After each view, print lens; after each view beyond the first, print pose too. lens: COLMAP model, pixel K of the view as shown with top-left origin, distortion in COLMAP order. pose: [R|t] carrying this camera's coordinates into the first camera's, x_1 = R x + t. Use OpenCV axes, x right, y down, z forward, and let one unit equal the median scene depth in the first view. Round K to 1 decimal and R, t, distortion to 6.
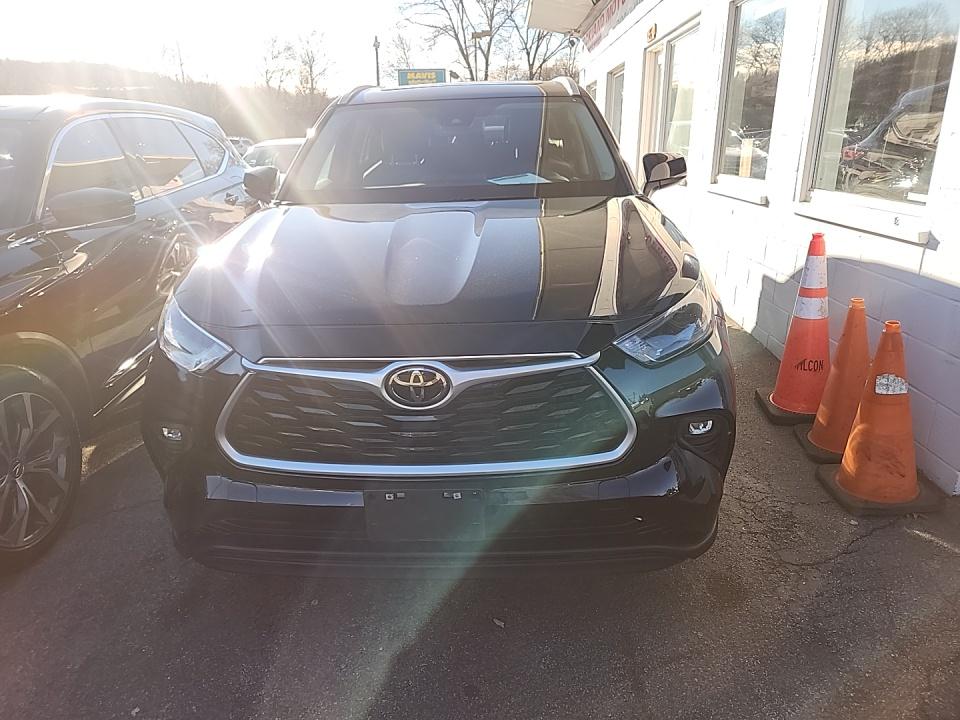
lens RADIAL K [[620.2, 0, 480.0], [0, 620.2, 360.0], [0, 0, 1]] dist [0.021744, -0.001789]
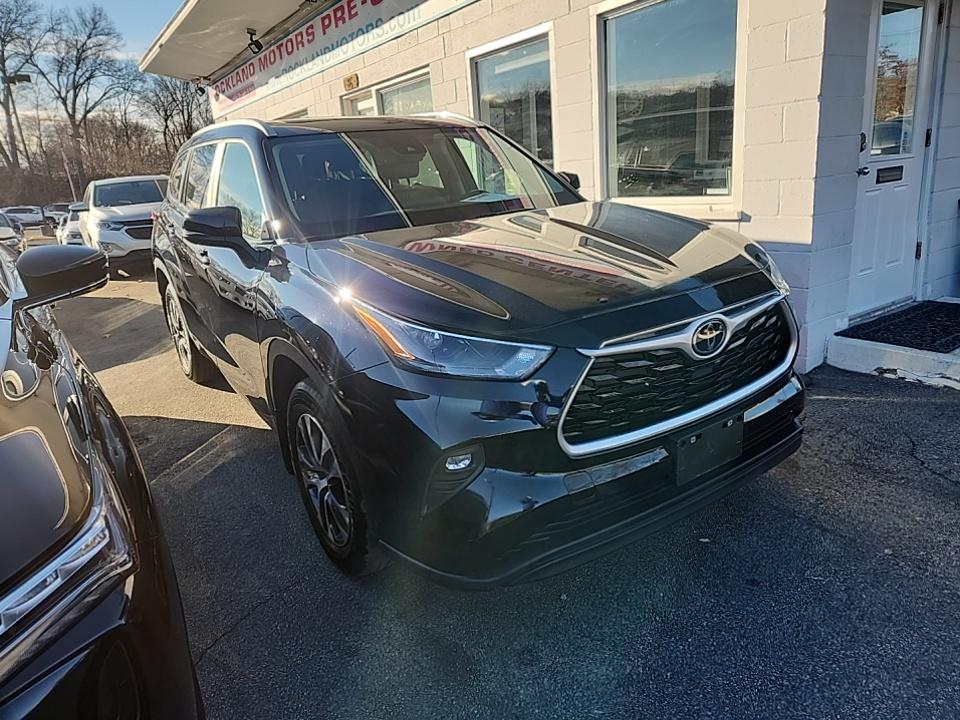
lens RADIAL K [[620.2, 0, 480.0], [0, 620.2, 360.0], [0, 0, 1]] dist [0.021744, -0.001789]
pose [[0.804757, -0.210124, 0.555171, -0.165505], [0.250097, 0.968213, 0.003921, -0.004787], [-0.538348, 0.135691, 0.831727, 0.033061]]
